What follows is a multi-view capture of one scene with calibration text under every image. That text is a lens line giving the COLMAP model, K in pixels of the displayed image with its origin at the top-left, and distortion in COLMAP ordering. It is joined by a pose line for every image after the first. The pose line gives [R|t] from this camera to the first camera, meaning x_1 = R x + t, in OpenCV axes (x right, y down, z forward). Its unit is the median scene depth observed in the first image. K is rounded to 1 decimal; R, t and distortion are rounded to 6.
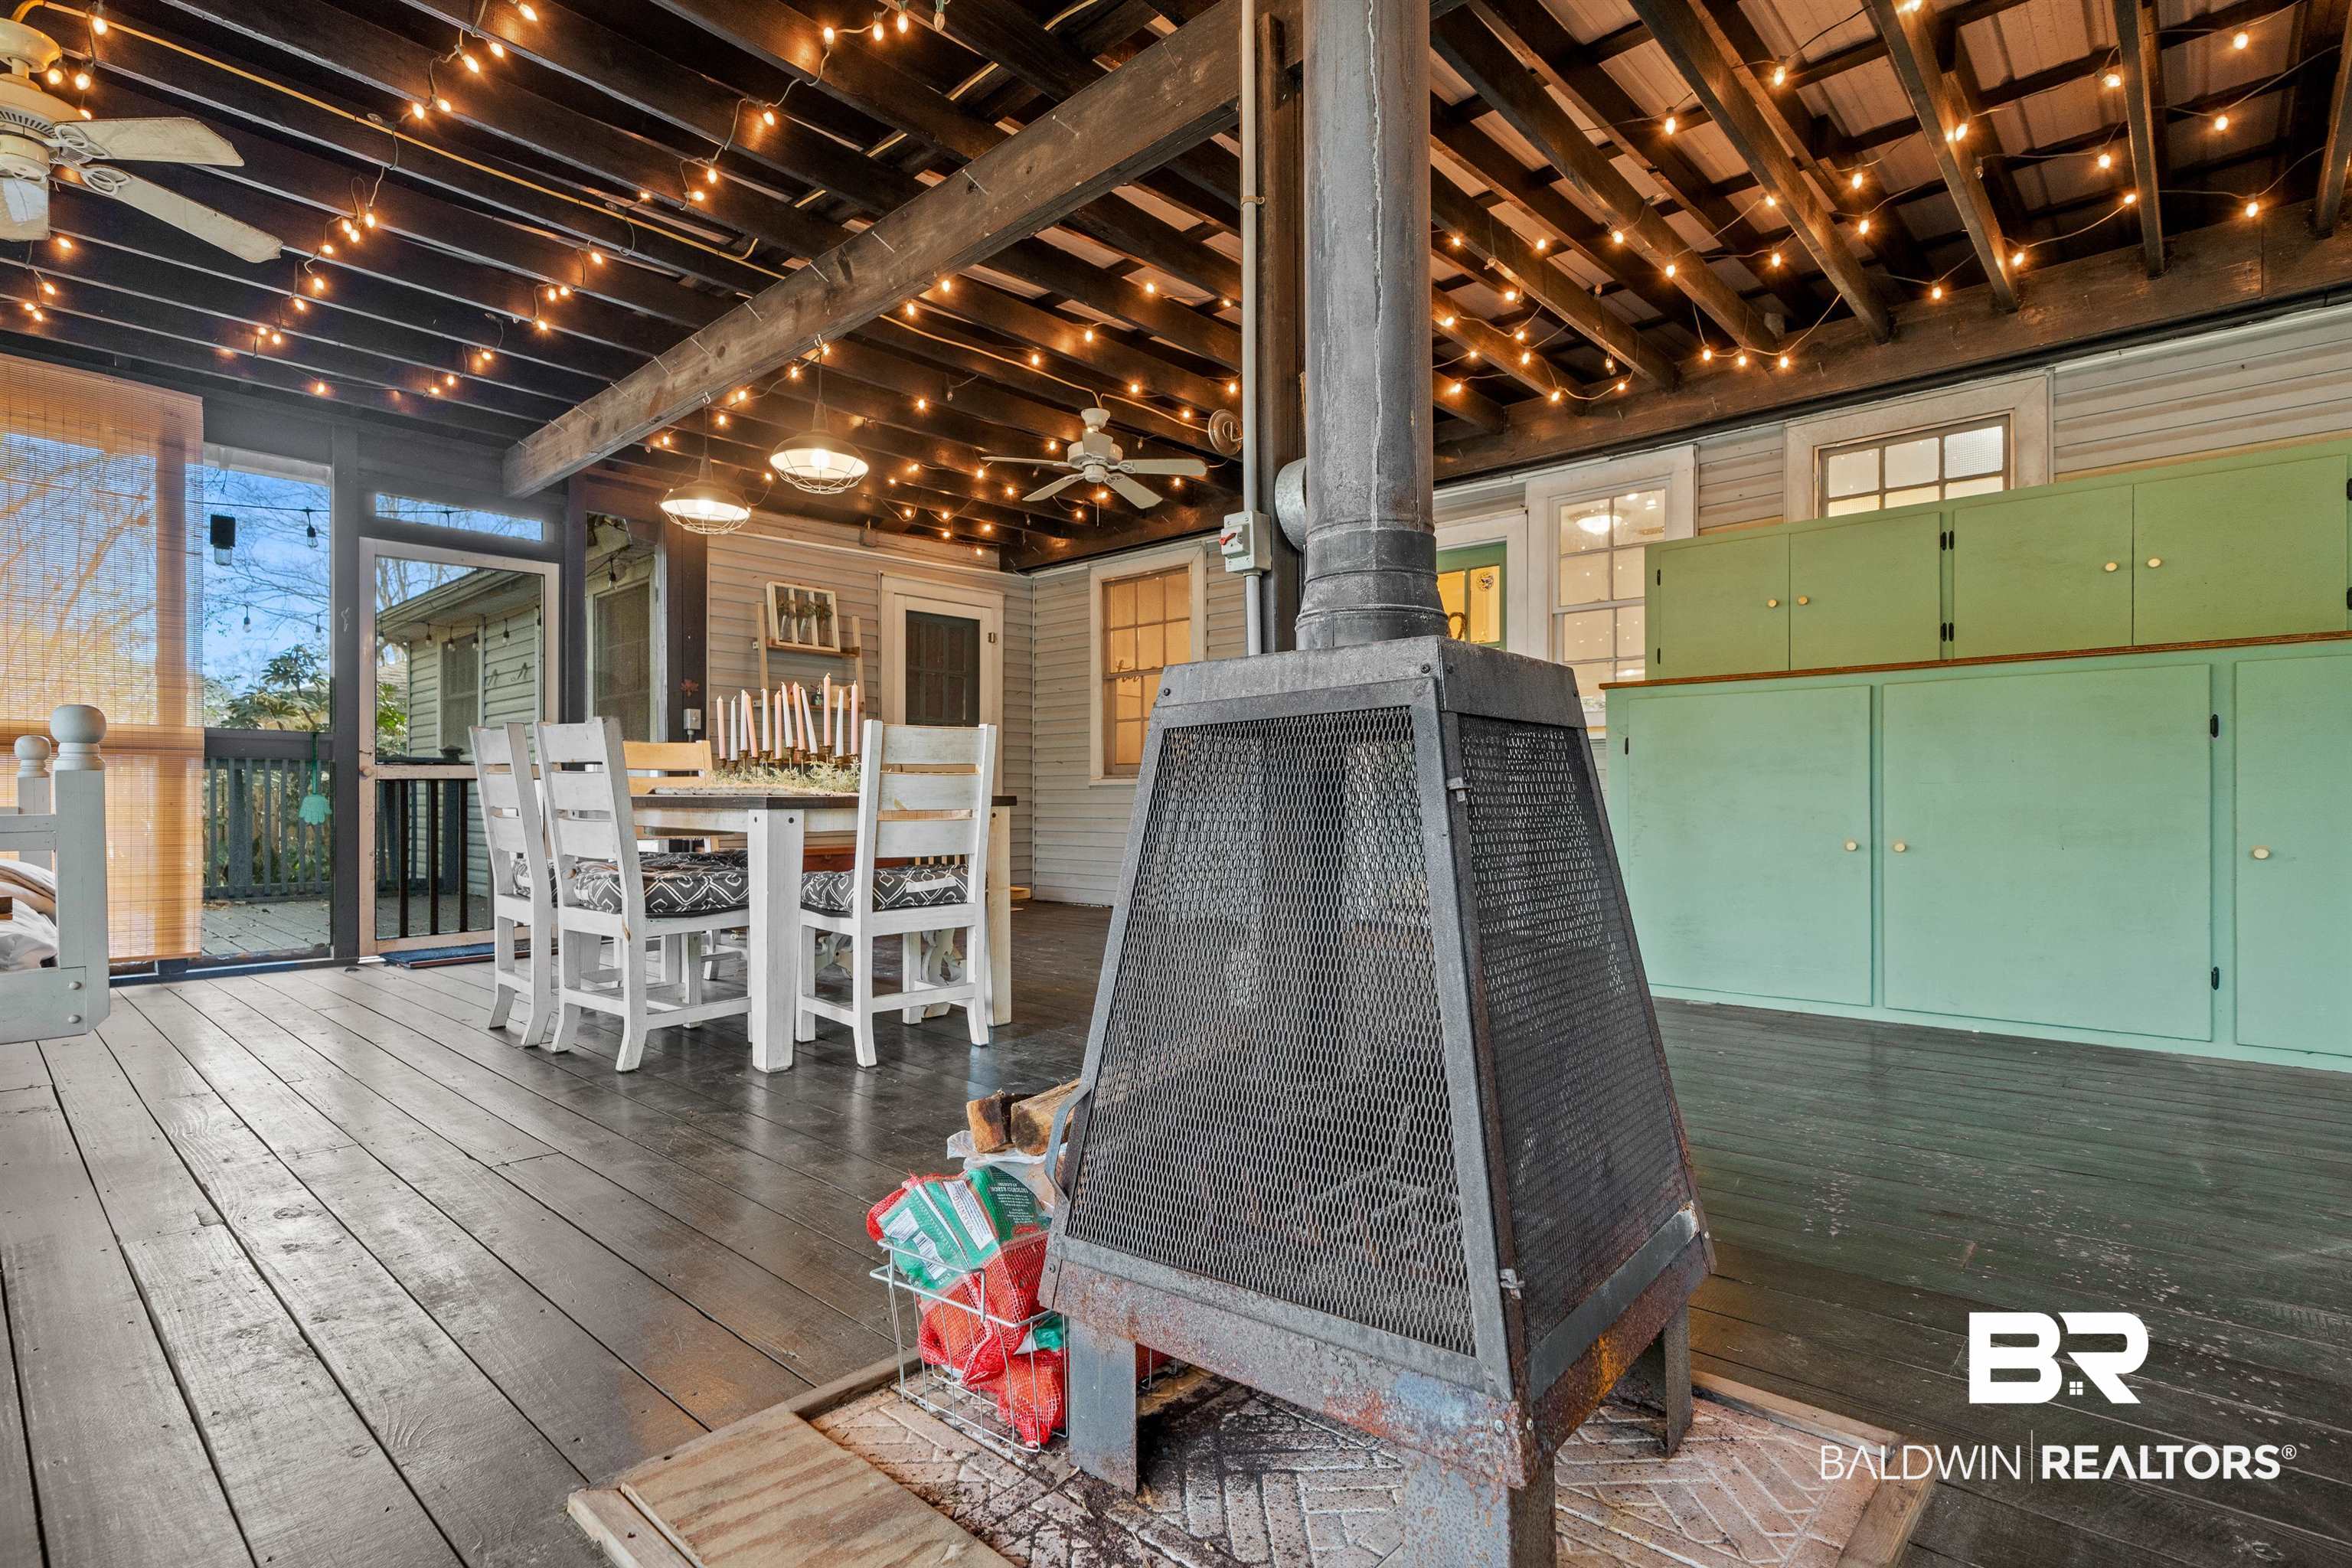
lens RADIAL K [[1138.3, 0, 1176.8], [0, 1138.3, 793.7], [0, 0, 1]] dist [-0.001360, -0.000247]
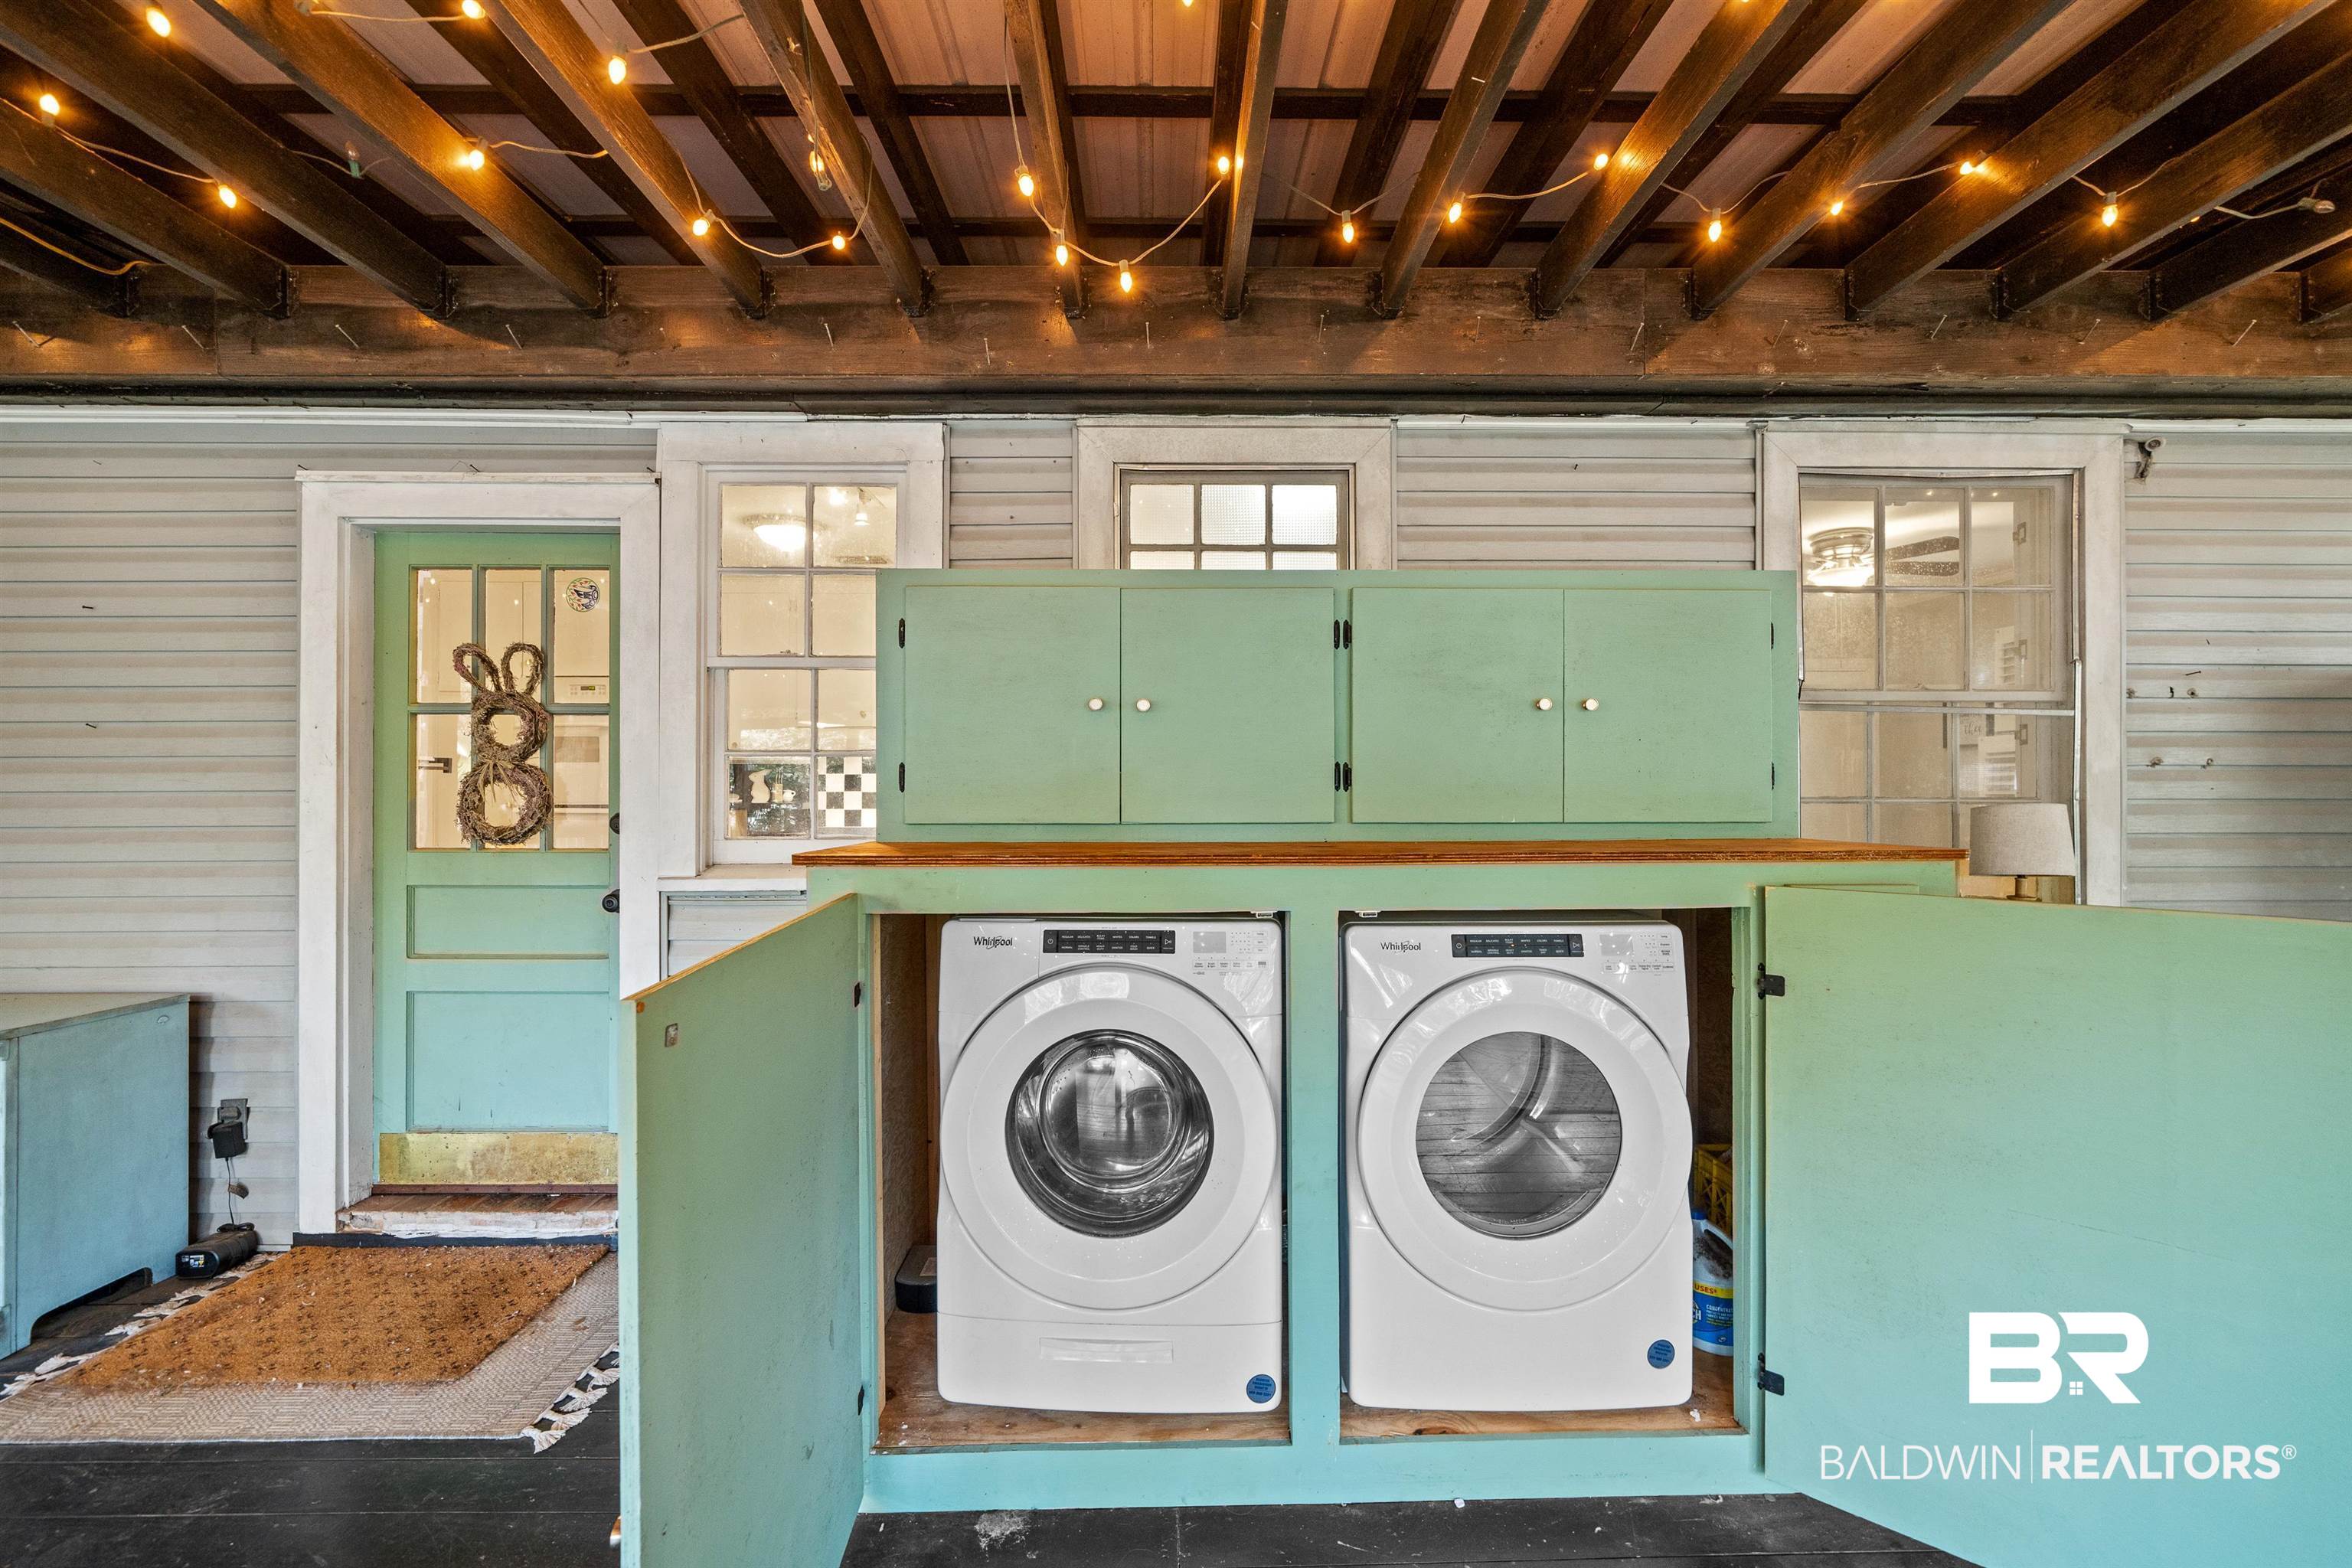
lens RADIAL K [[945.0, 0, 1182.1], [0, 945.0, 788.8], [0, 0, 1]] dist [-0.000525, -0.000988]
pose [[0.728245, 0.001796, 0.685315, 0.196092], [-0.002611, 0.999997, 0.000153, -0.107296], [-0.685312, -0.001901, 0.728247, 0.536060]]
